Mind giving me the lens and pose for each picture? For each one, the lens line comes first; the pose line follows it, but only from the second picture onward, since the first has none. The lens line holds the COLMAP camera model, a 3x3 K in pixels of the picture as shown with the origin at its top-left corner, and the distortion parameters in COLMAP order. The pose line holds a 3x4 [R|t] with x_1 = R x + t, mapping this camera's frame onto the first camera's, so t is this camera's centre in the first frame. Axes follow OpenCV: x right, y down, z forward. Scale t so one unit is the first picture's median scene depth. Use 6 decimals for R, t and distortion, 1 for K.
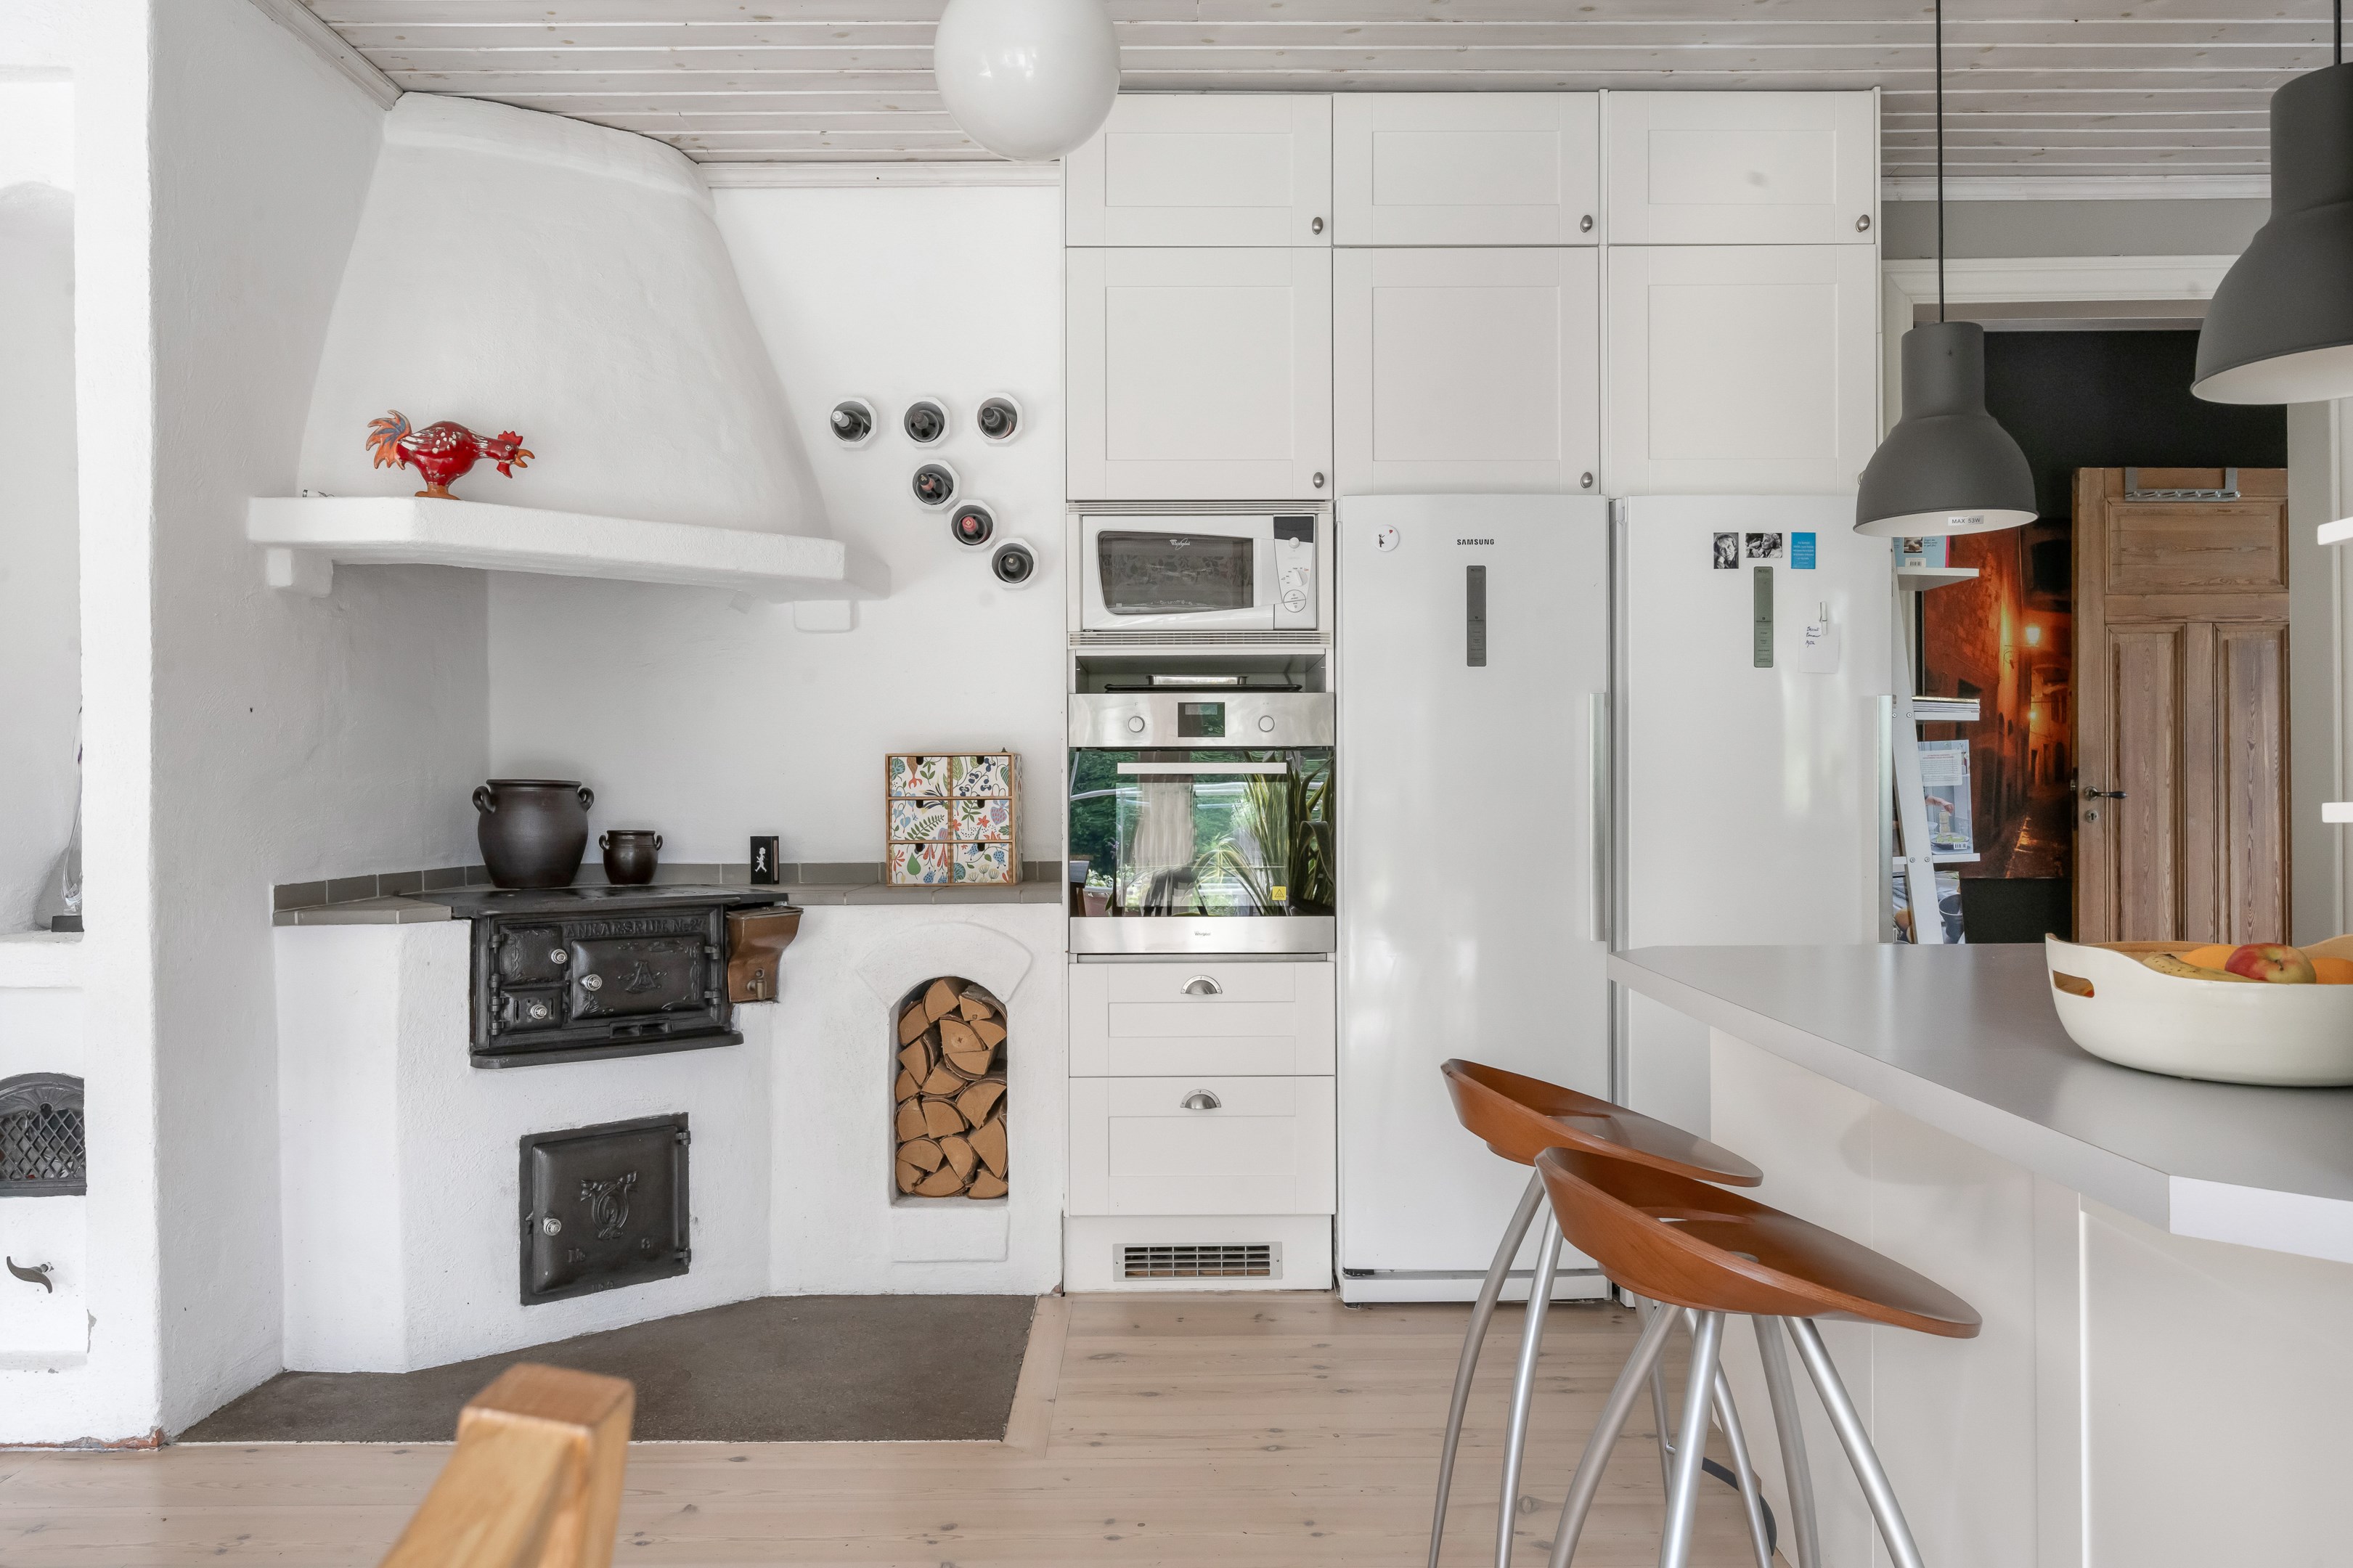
lens RADIAL K [[1618.2, 0, 1176.5], [0, 1618.2, 784.0], [0, 0, 1]] dist [0.000504, 0.000027]
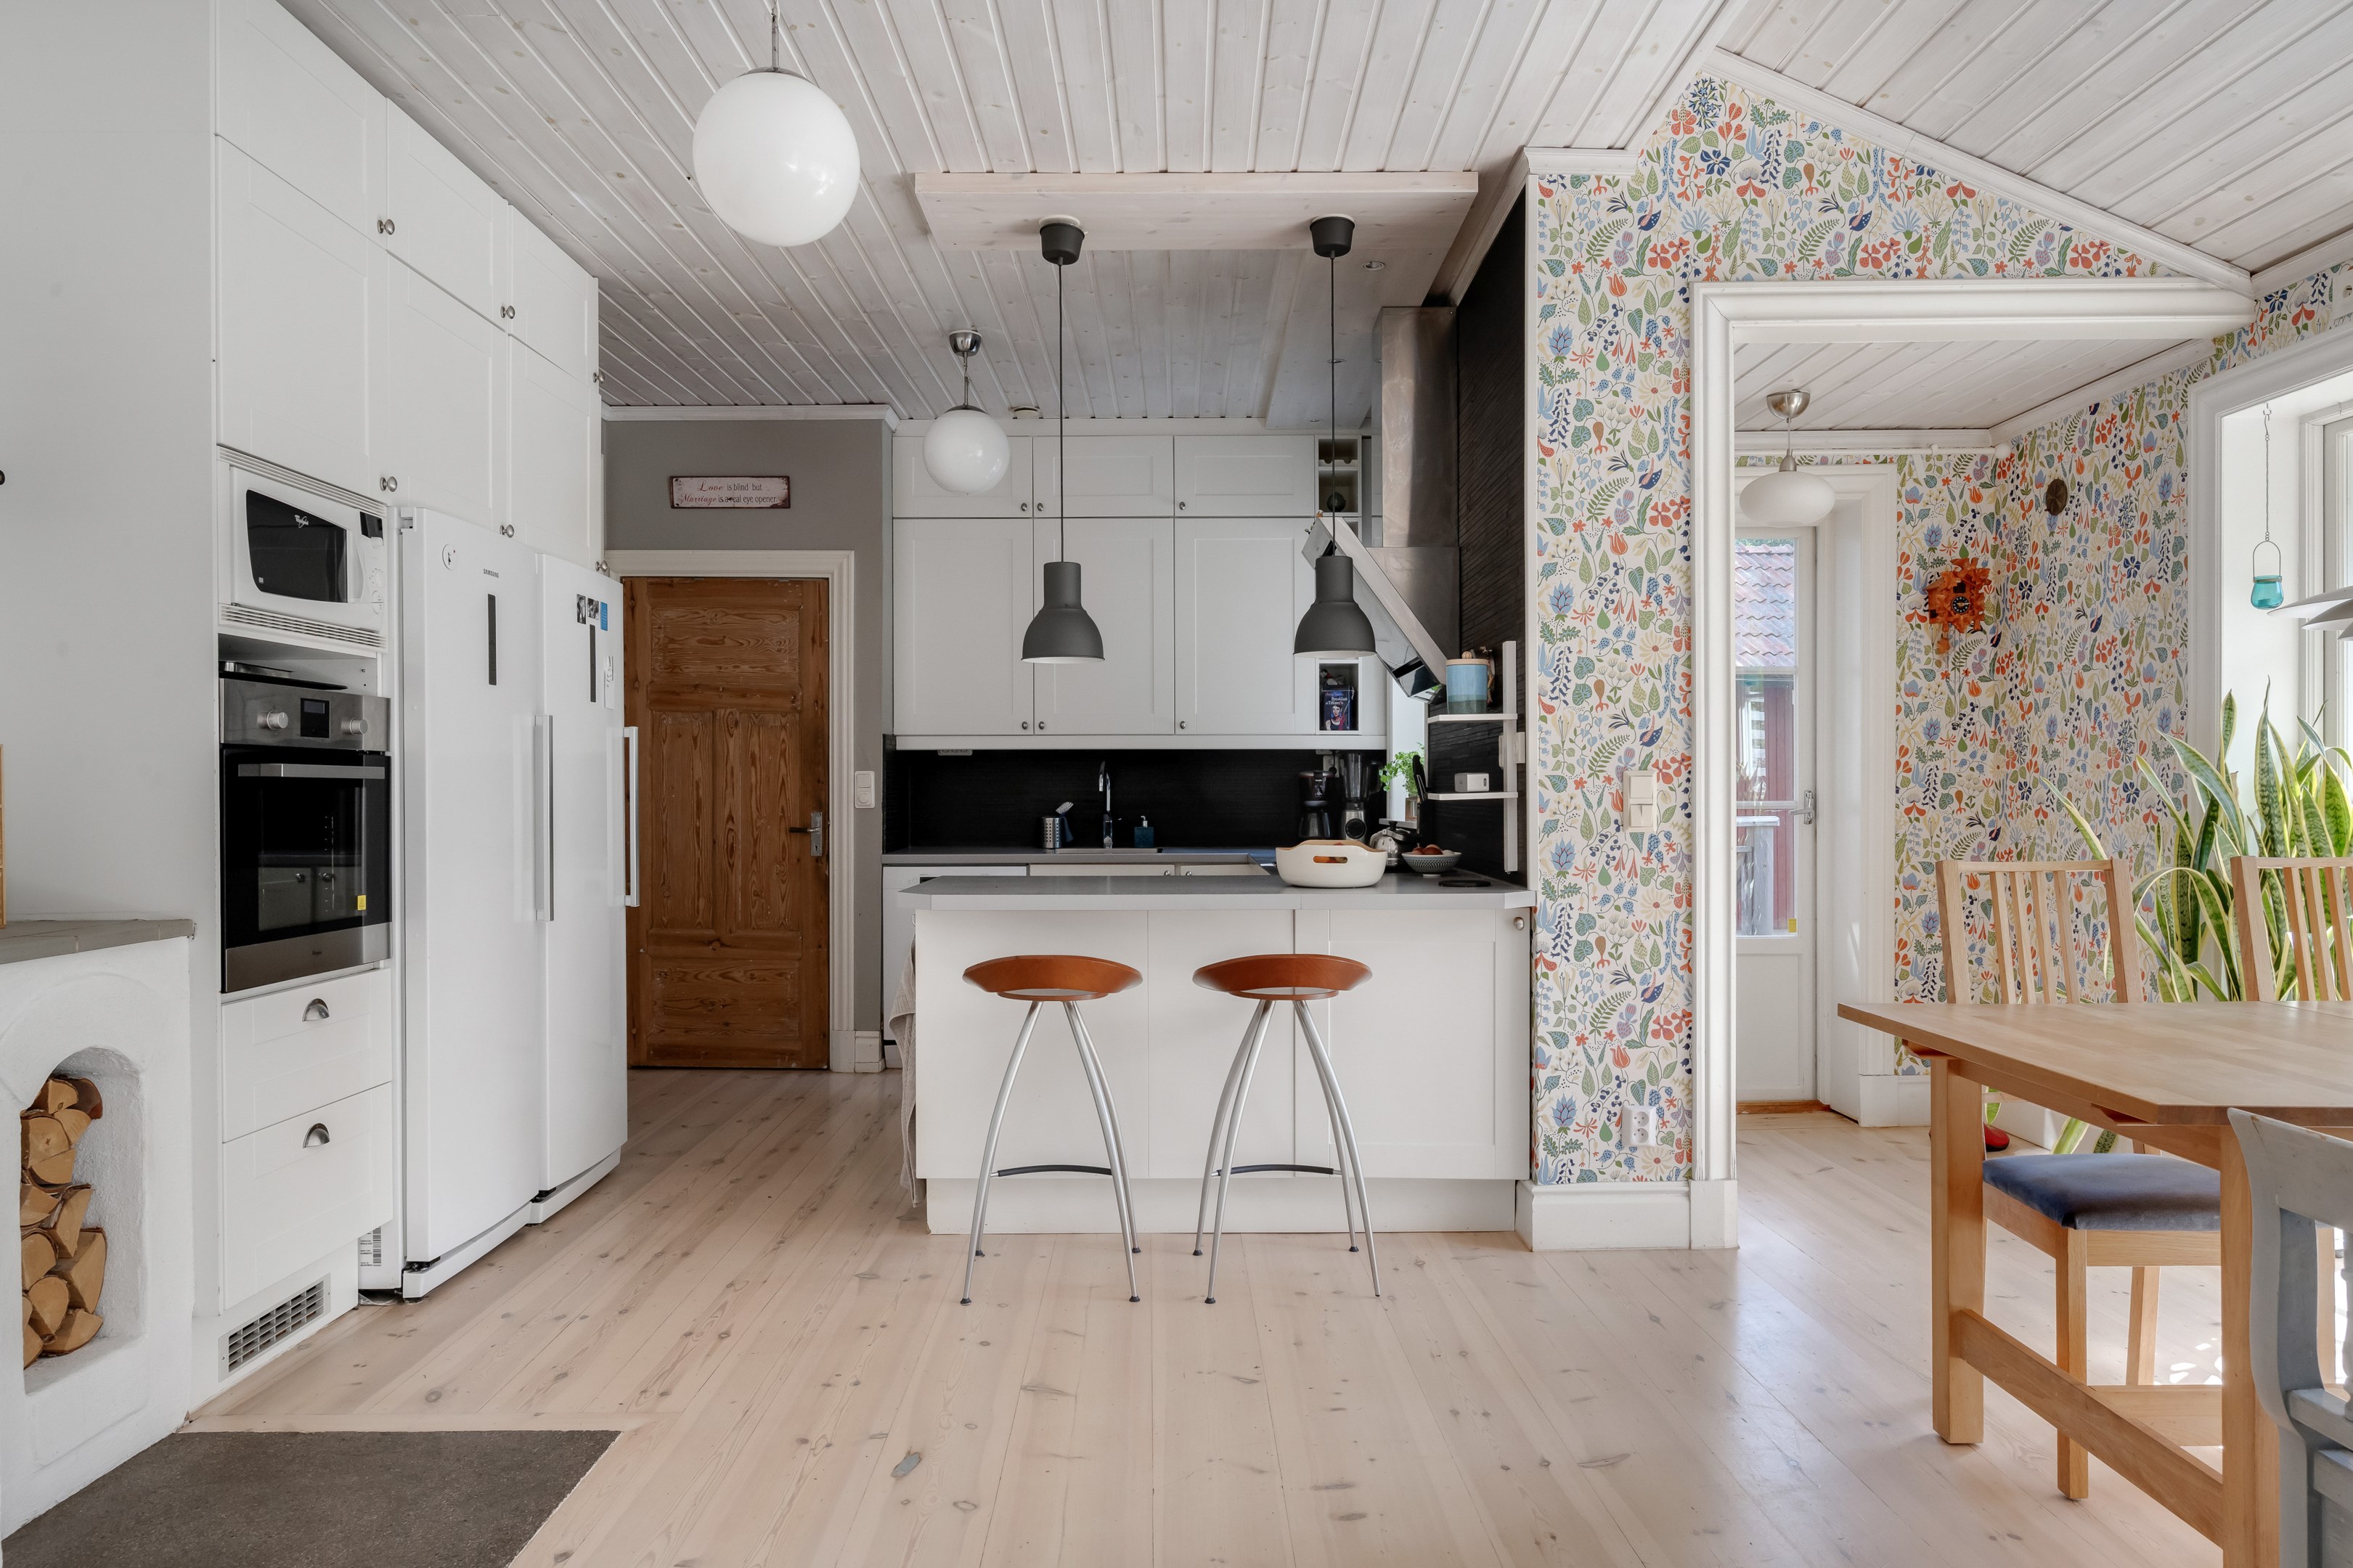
lens RADIAL K [[1509.7, 0, 1182.6], [0, 1509.7, 794.9], [0, 0, 1]] dist [-0.003346, -0.002737]
pose [[-0.000936, 0.002183, 0.999997, -0.836648], [0.003254, 0.999992, -0.002180, 0.007014], [-0.999994, 0.003252, -0.000943, 0.512689]]
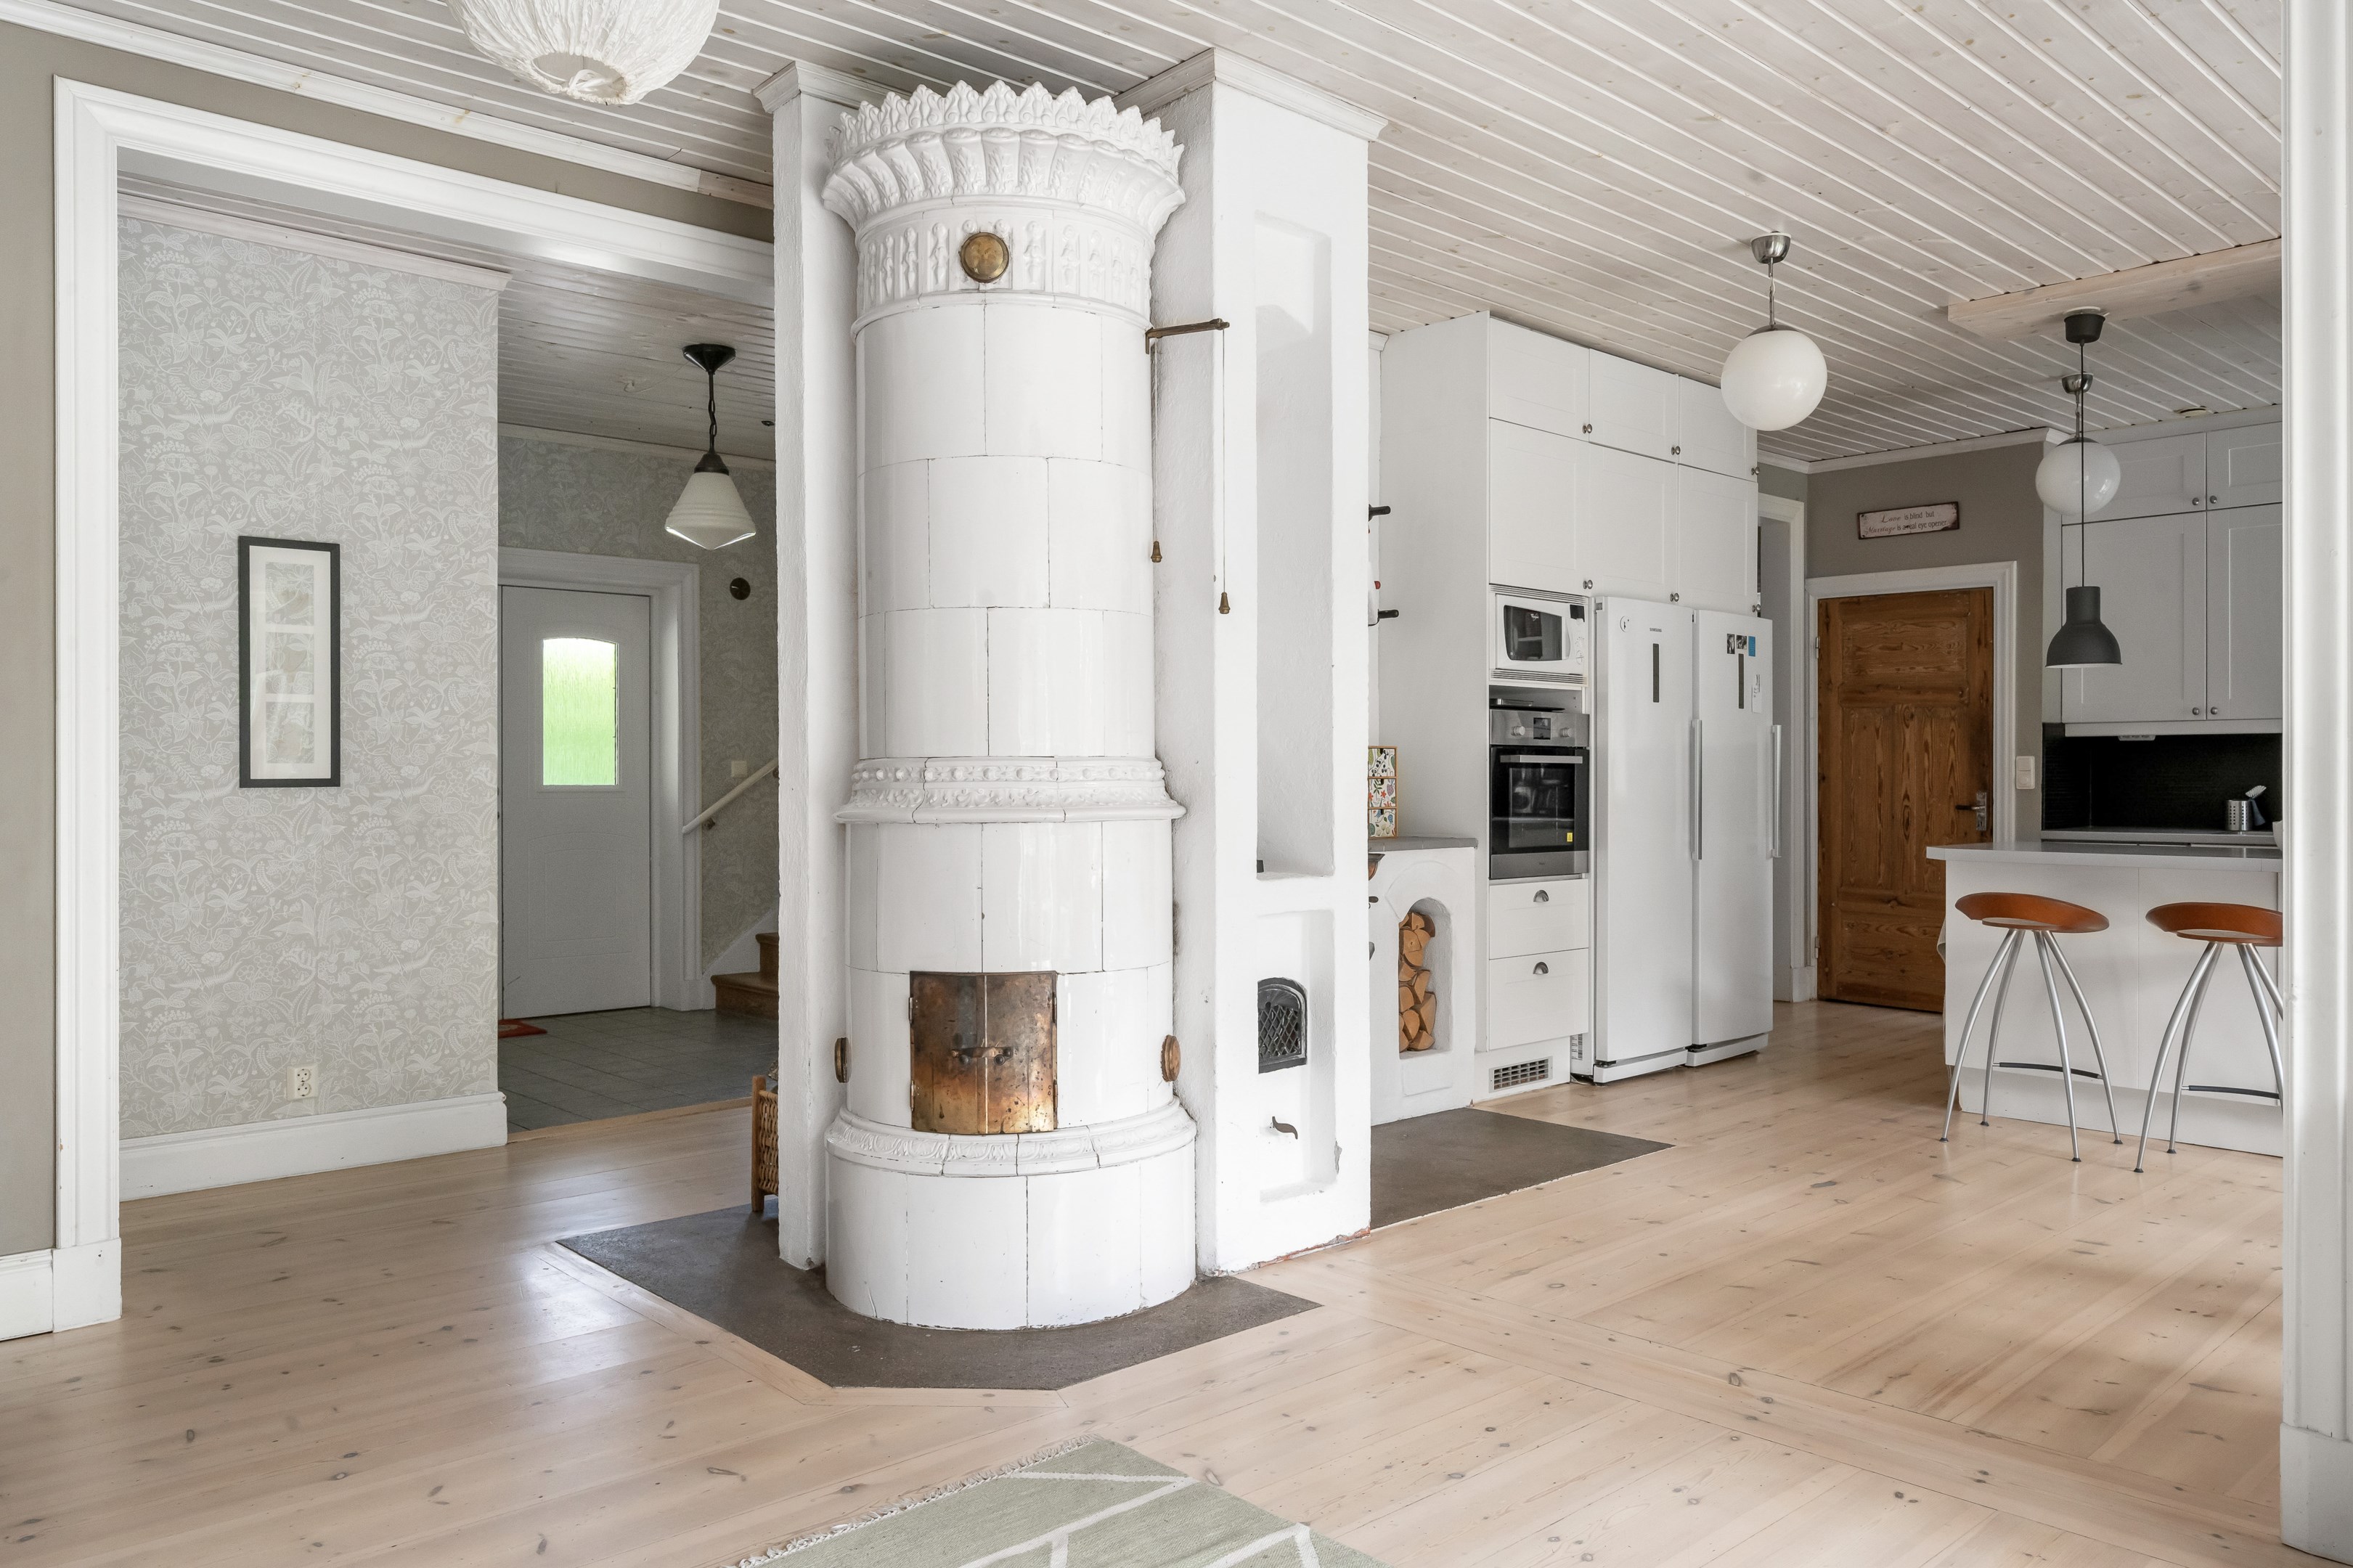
lens RADIAL K [[1657.5, 0, 1176.5], [0, 1657.5, 784.0], [0, 0, 1]] dist [-0.002953, -0.001361]
pose [[0.737453, 0.004194, 0.675385, -1.347988], [-0.004942, 0.999987, -0.000813, 0.017649], [-0.675380, -0.002739, 0.737465, 0.044179]]
